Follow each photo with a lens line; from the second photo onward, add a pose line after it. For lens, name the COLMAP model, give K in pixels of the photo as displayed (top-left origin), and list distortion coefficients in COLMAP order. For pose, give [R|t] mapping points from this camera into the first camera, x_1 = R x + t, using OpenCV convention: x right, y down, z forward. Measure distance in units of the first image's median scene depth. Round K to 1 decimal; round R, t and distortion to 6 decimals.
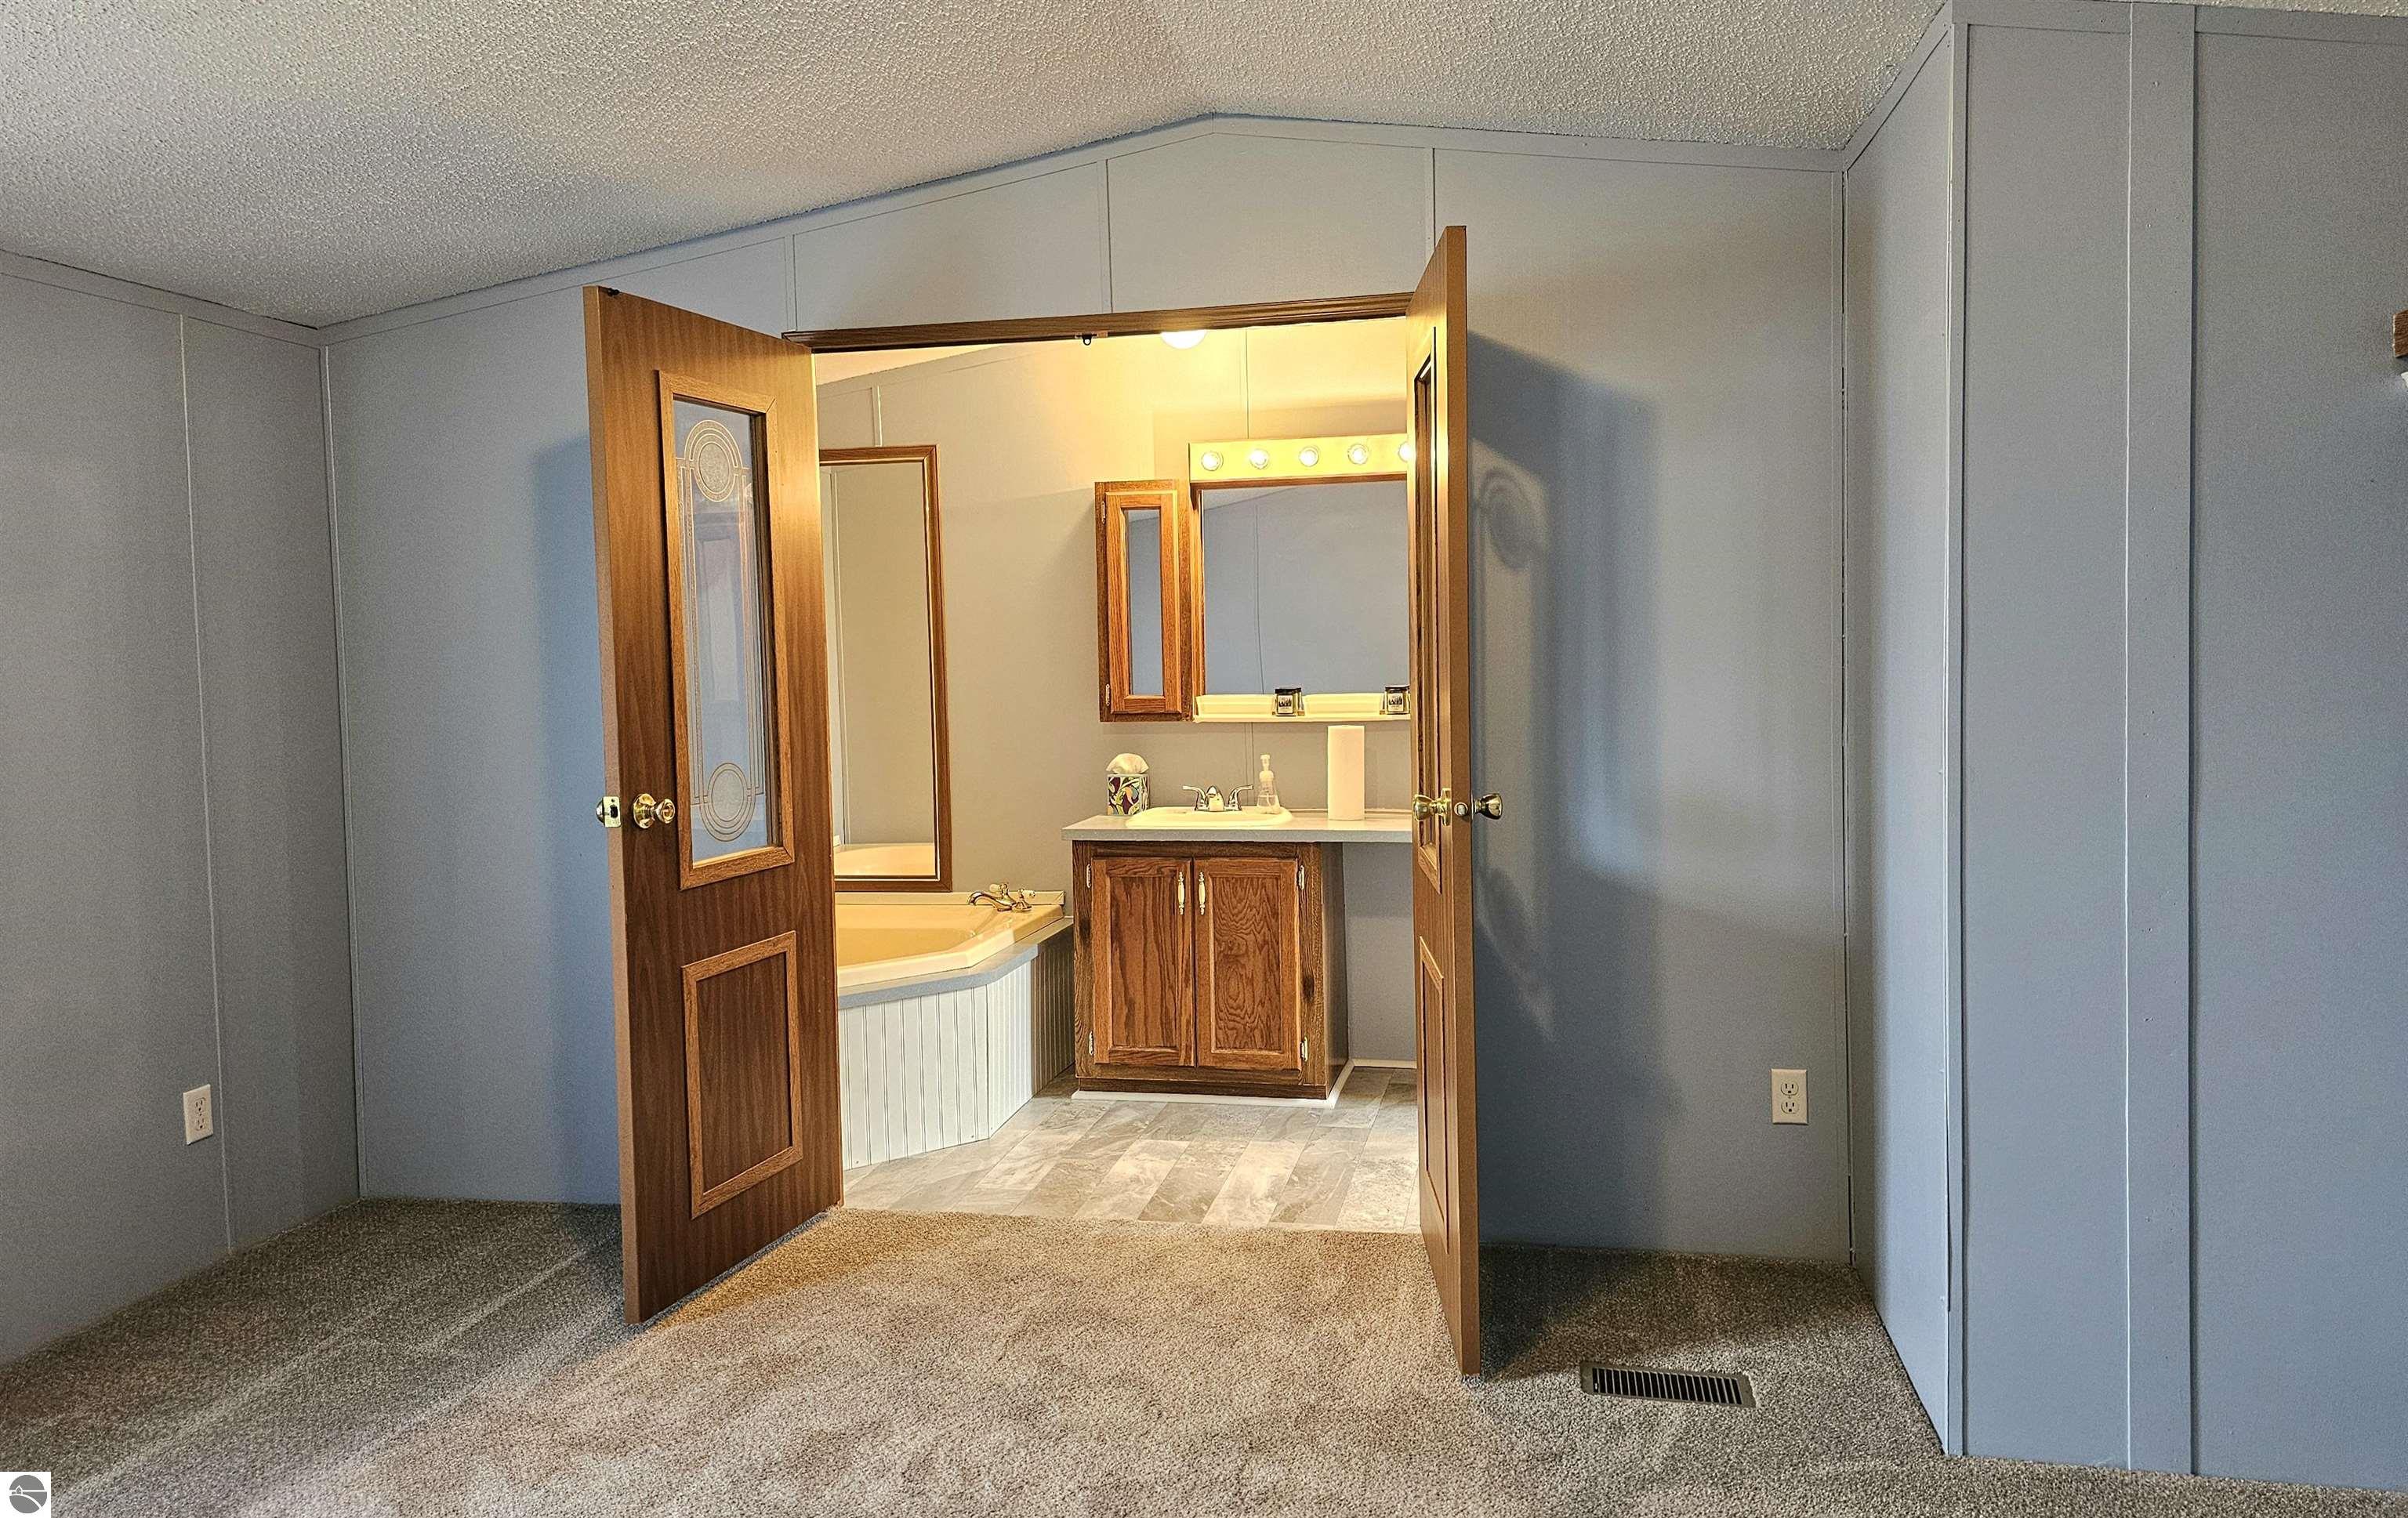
lens RADIAL K [[1575.4, 0, 1192.1], [0, 1575.4, 704.4], [0, 0, 1]] dist [0.061331, -0.006783]
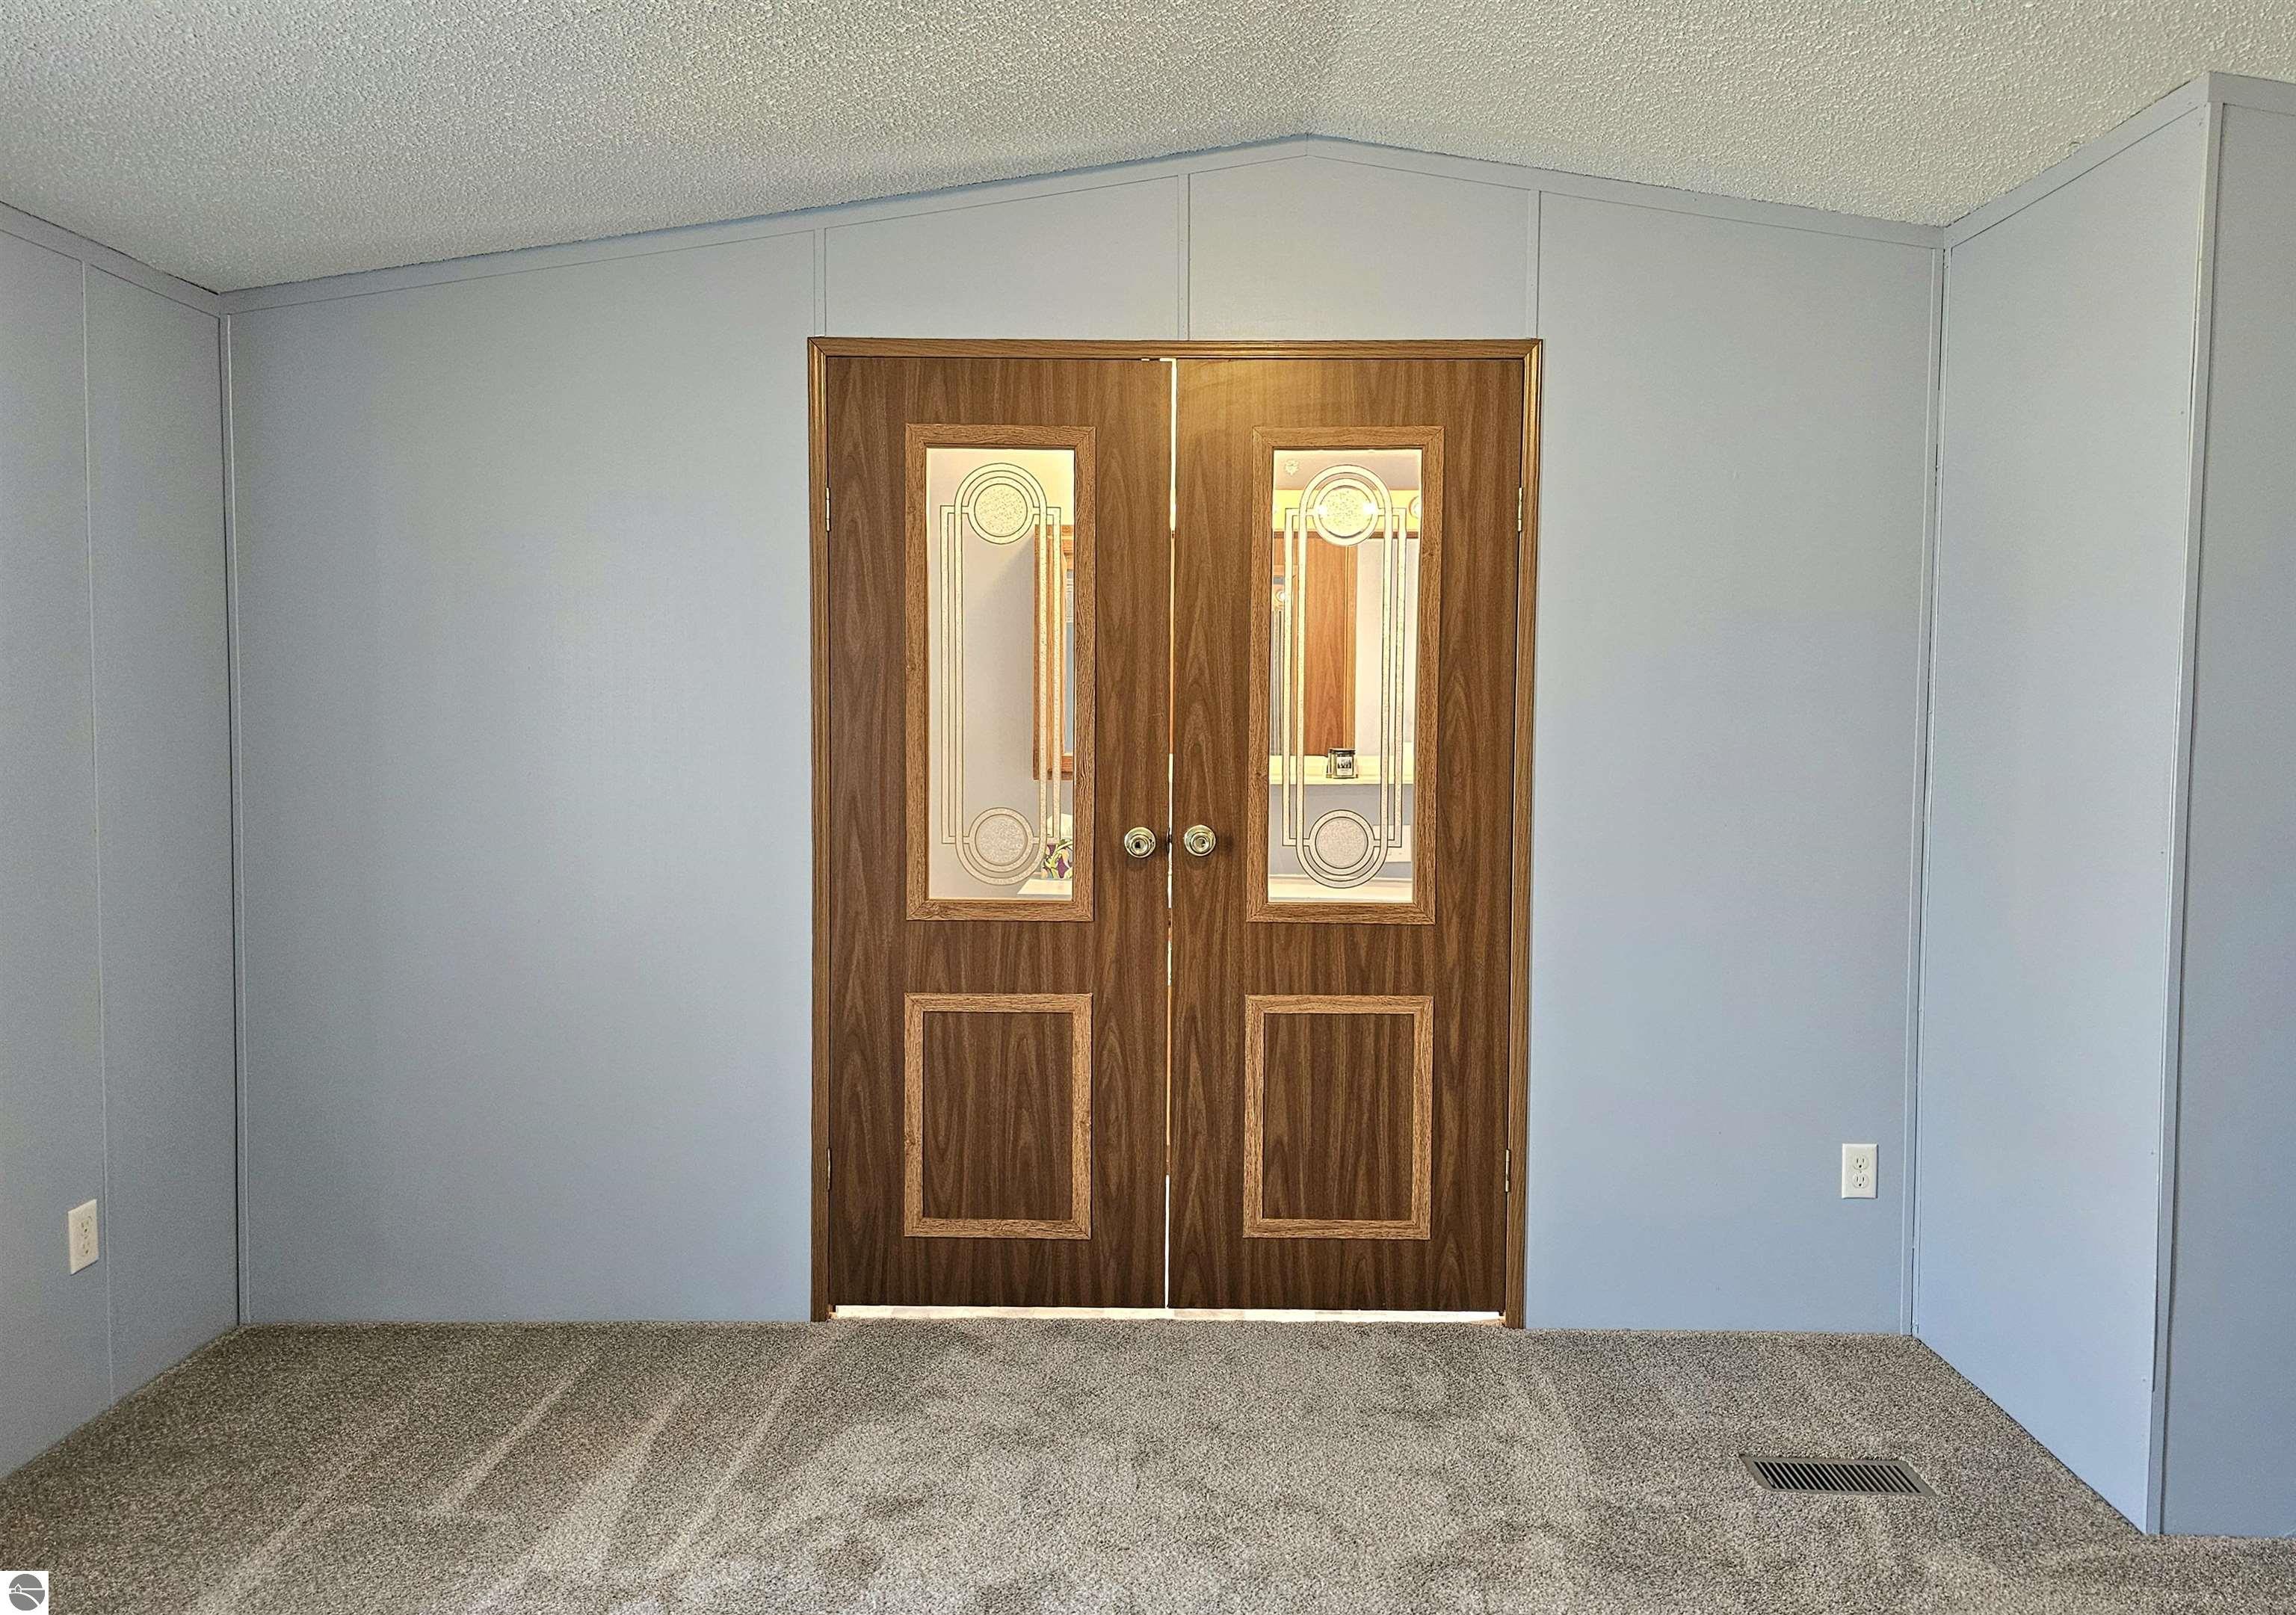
lens RADIAL K [[1564.1, 0, 1142.0], [0, 1564.1, 766.1], [0, 0, 1]] dist [0.042421, 0.000871]
pose [[0.981692, 0.023382, 0.189034, -0.261254], [-0.023602, 0.999721, -0.001087, 0.003751], [-0.189007, -0.003395, 0.981970, 0.109959]]
